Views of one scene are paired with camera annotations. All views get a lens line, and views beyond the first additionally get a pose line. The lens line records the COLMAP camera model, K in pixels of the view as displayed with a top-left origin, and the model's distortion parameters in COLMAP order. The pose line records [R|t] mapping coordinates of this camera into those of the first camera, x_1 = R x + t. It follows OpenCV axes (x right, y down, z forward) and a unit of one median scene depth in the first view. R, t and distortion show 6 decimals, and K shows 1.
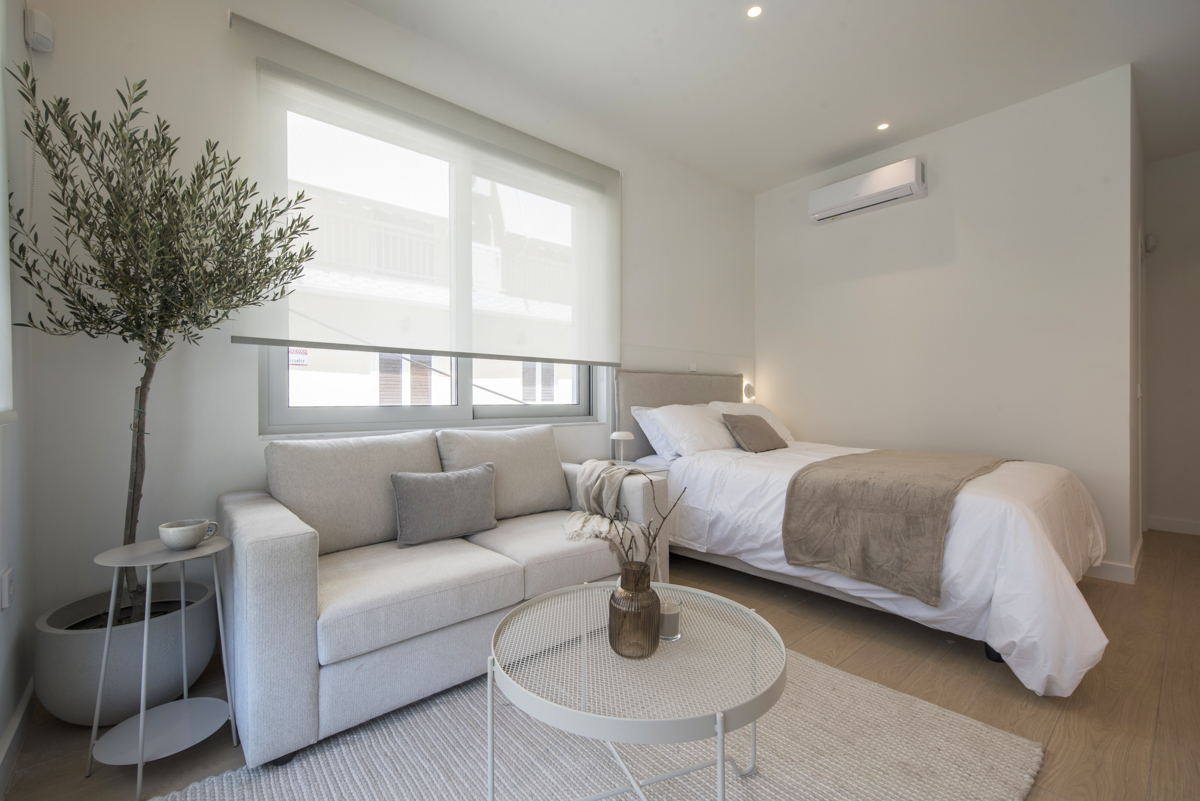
lens RADIAL K [[500.8, 0, 585.9], [0, 500.8, 409.8], [0, 0, 1]] dist [0.006873, -0.002753]
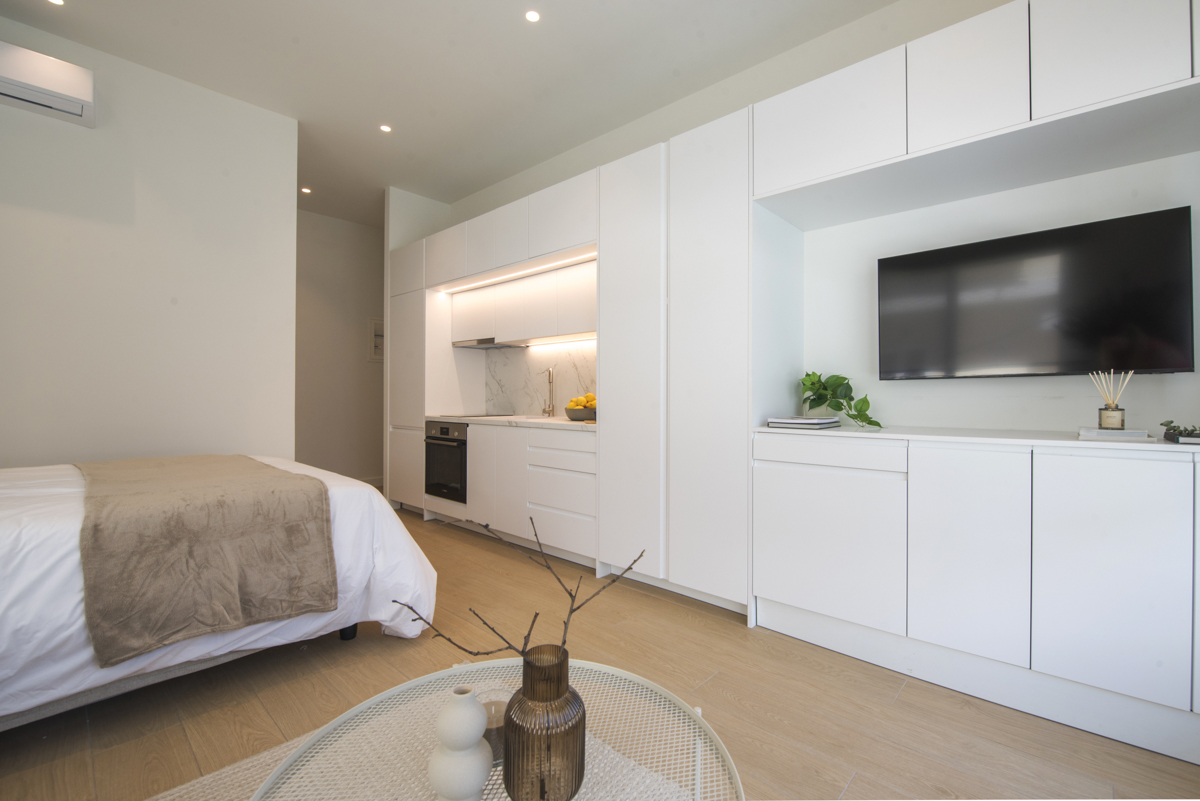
lens RADIAL K [[500.8, 0, 599.7], [0, 500.8, 391.5], [0, 0, 1]] dist [0.006873, -0.002753]
pose [[-0.125798, 0.020284, 0.991849, -0.266998], [0.002106, 0.999794, -0.020180, -0.008012], [-0.992054, -0.000450, -0.125814, 0.481075]]
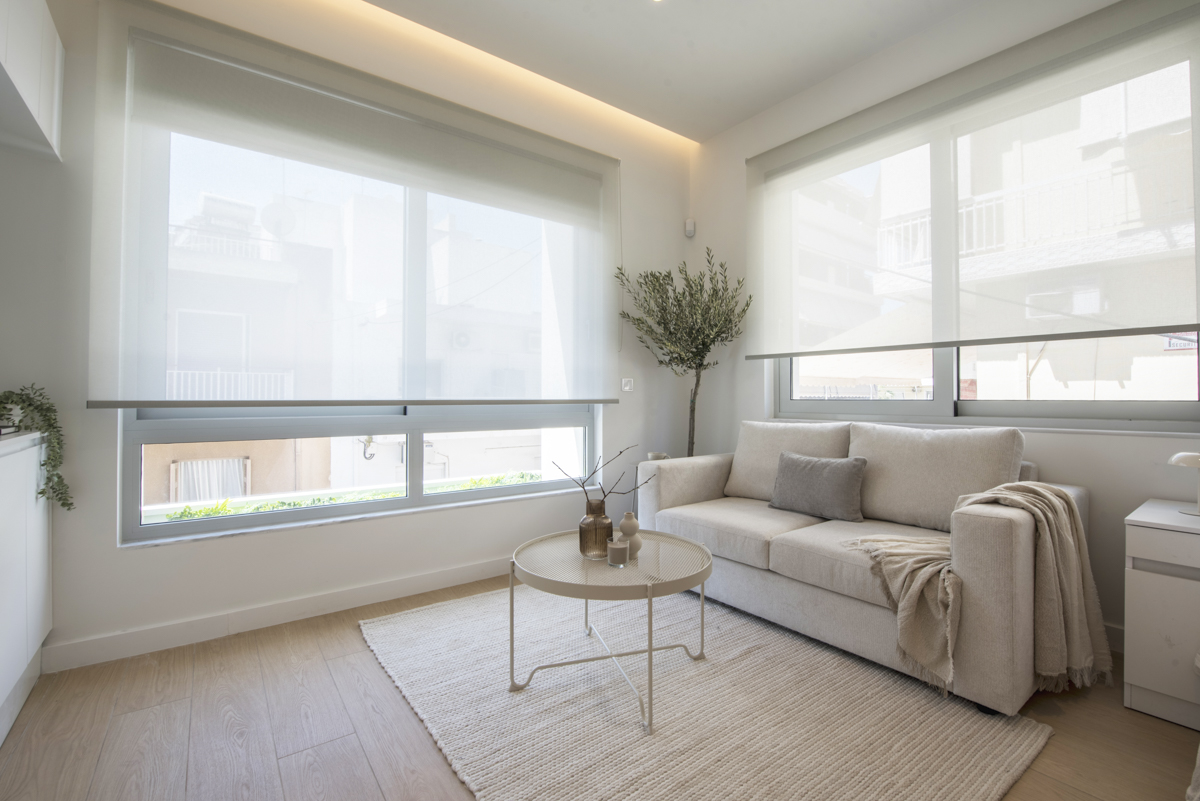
lens RADIAL K [[518.6, 0, 627.0], [0, 518.6, 393.5], [0, 0, 1]] dist [-0.012680, -0.000858]
pose [[-0.006223, 0.000817, -0.999980, 0.812464], [-0.011082, 0.999938, 0.000886, -0.017372], [0.999919, 0.011087, -0.006214, 0.514823]]
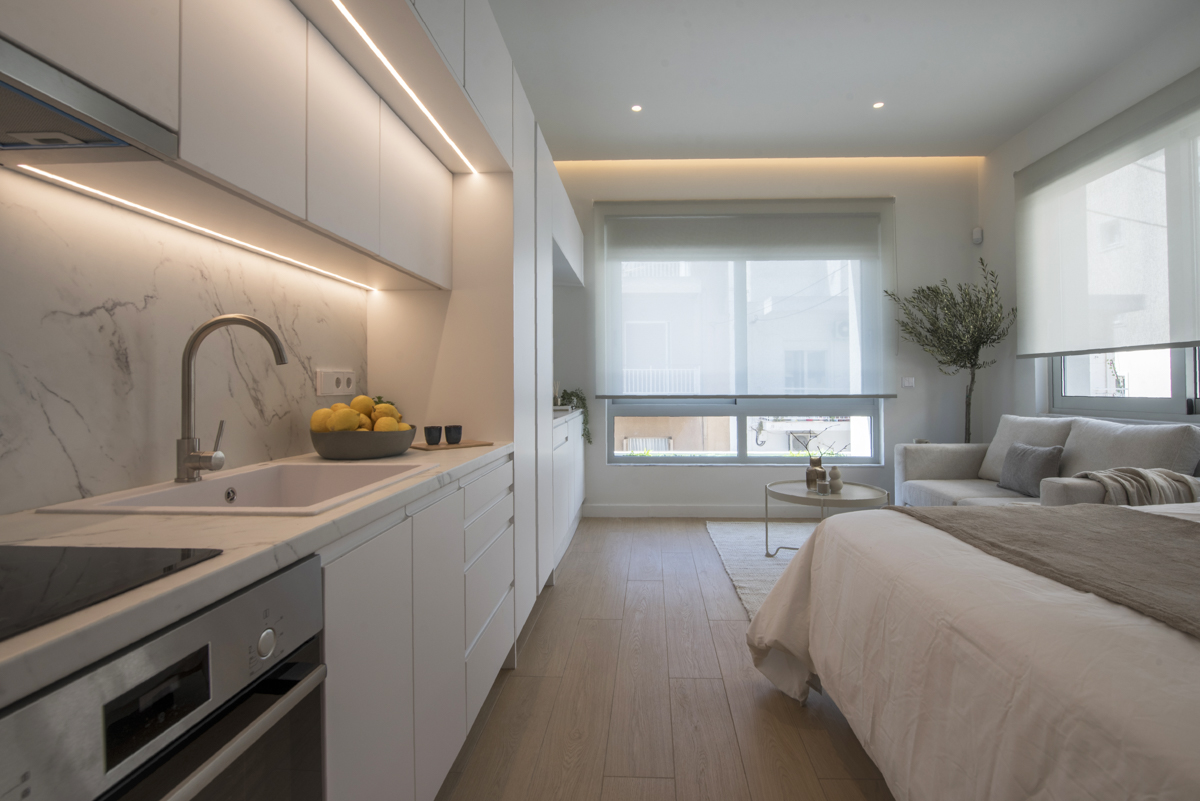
lens RADIAL K [[567.6, 0, 608.5], [0, 567.6, 376.8], [0, 0, 1]] dist [-0.017084, -0.001852]
pose [[-0.686679, -0.002924, -0.726955, 1.444723], [0.001275, 0.999986, -0.005227, -0.052167], [0.726960, -0.004516, -0.686665, 1.073712]]
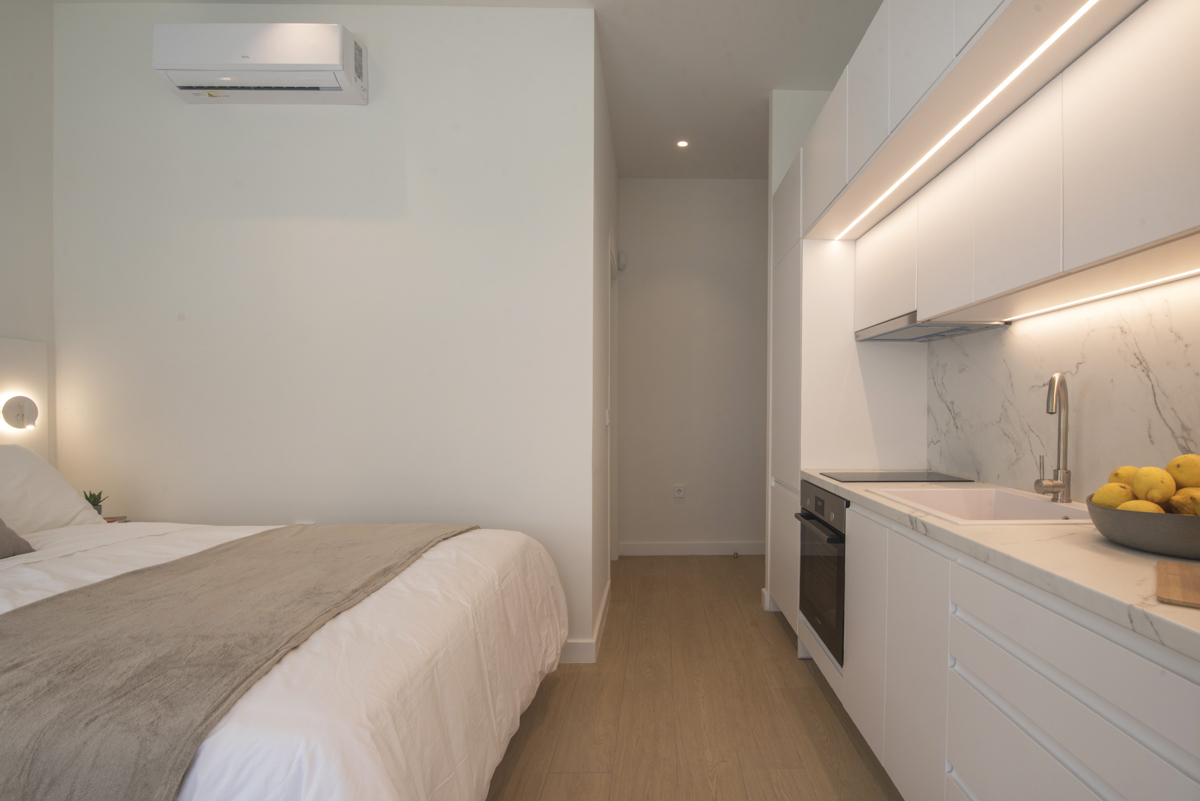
lens RADIAL K [[567.6, 0, 670.5], [0, 567.6, 417.9], [0, 0, 1]] dist [-0.017084, -0.001852]
pose [[0.623825, 0.001278, 0.781563, 0.511851], [-0.005938, 0.999978, 0.003105, -0.060167], [-0.781541, -0.006578, 0.623819, 0.380894]]
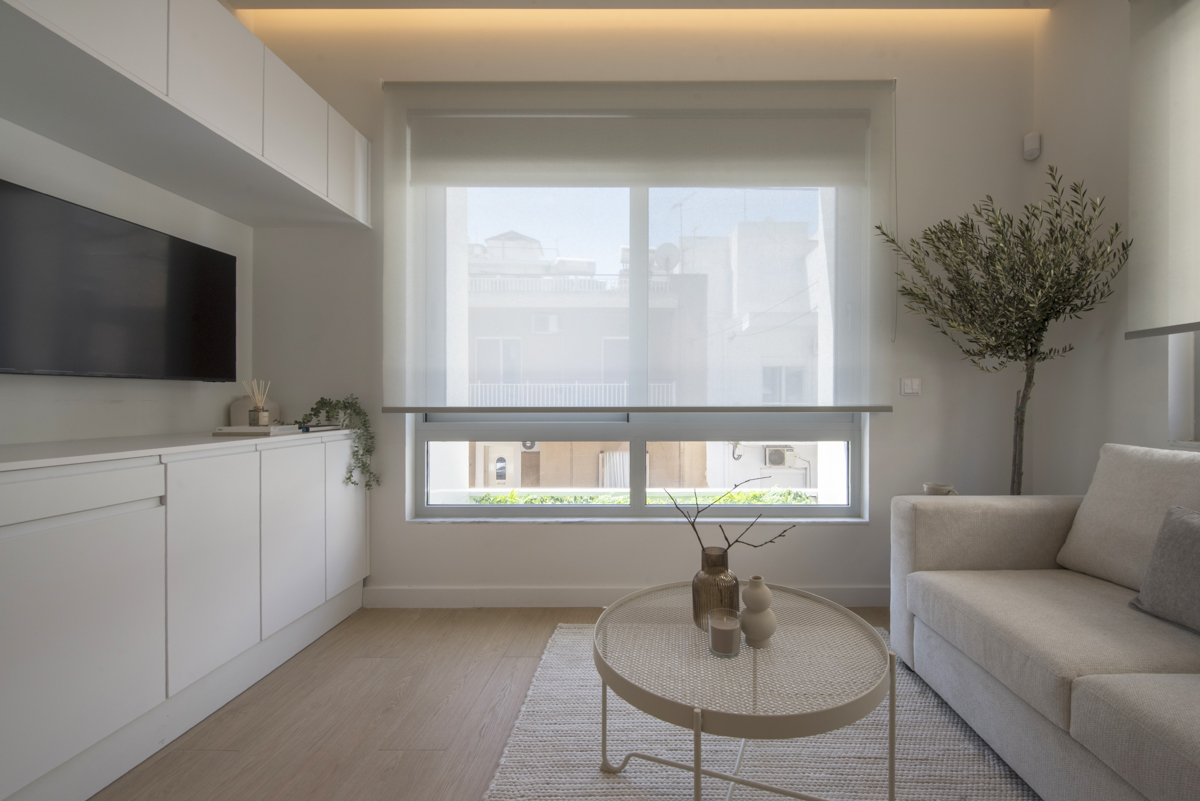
lens RADIAL K [[500.8, 0, 645.4], [0, 500.8, 403.9], [0, 0, 1]] dist [0.006873, -0.002753]
pose [[-0.647383, 0.010732, -0.762090, 0.507614], [-0.000724, 0.999892, 0.014695, -0.020098], [0.762165, 0.010065, -0.647305, 0.756768]]
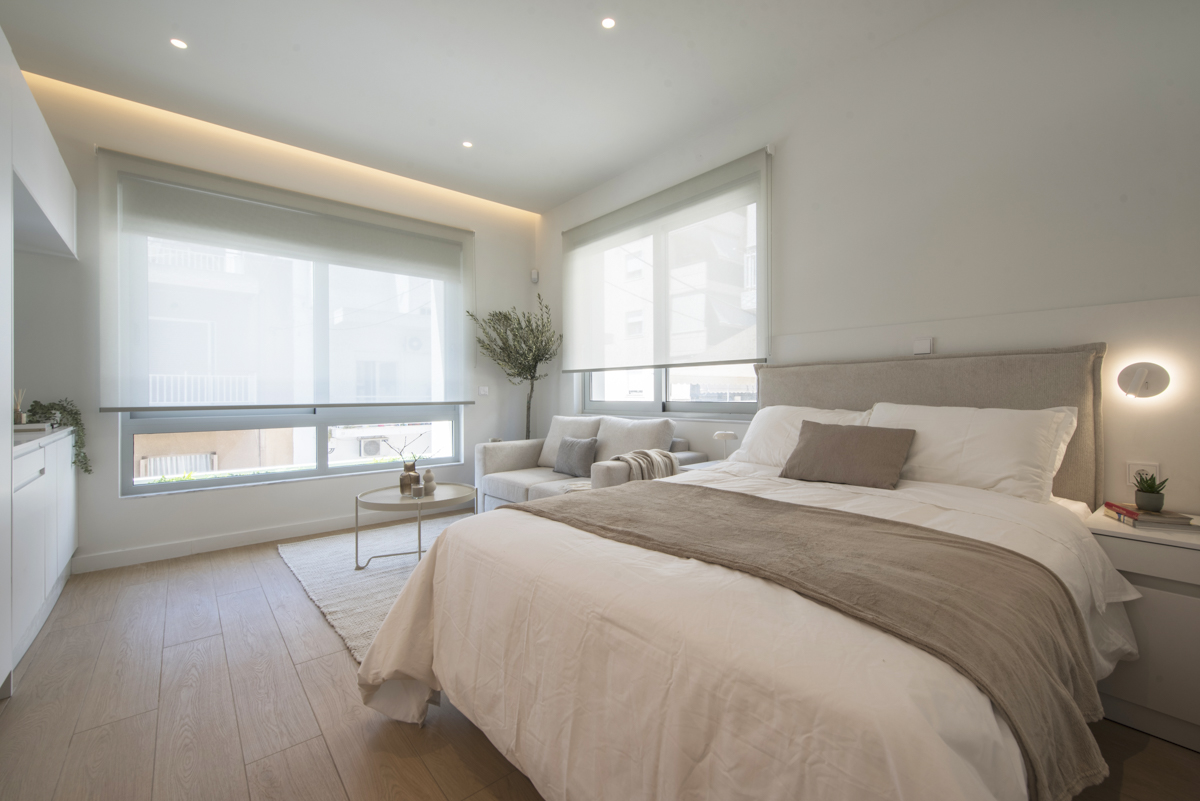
lens RADIAL K [[500.8, 0, 611.8], [0, 500.8, 393.0], [0, 0, 1]] dist [0.006873, -0.002753]
pose [[0.024885, 0.008434, -0.999655, 1.357235], [-0.003228, 0.999960, 0.008356, -0.050049], [0.999685, 0.003019, 0.024911, 0.961358]]
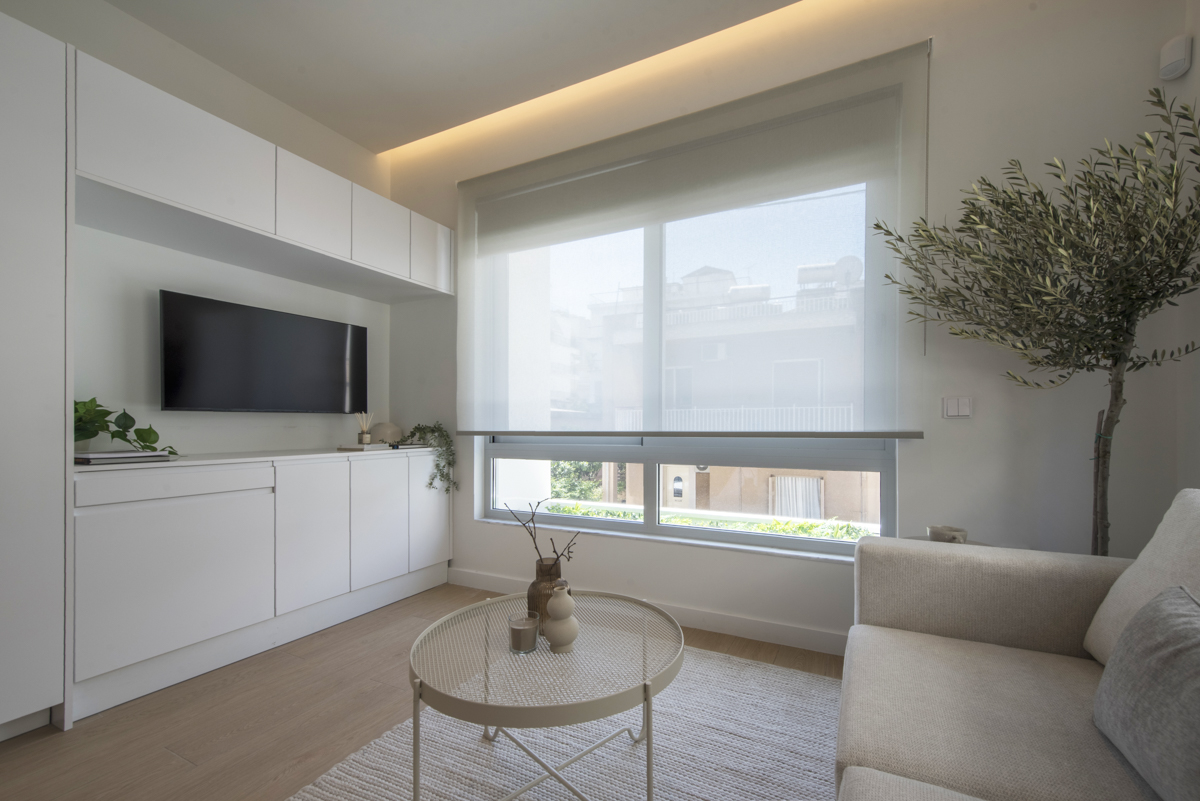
lens RADIAL K [[476.5, 0, 612.1], [0, 476.5, 424.1], [0, 0, 1]] dist [0.020564, -0.000844]
pose [[-0.915519, 0.007410, -0.402207, 0.225613], [0.005750, 0.999969, 0.005335, -0.021284], [0.402234, 0.002571, -0.915533, 1.006405]]
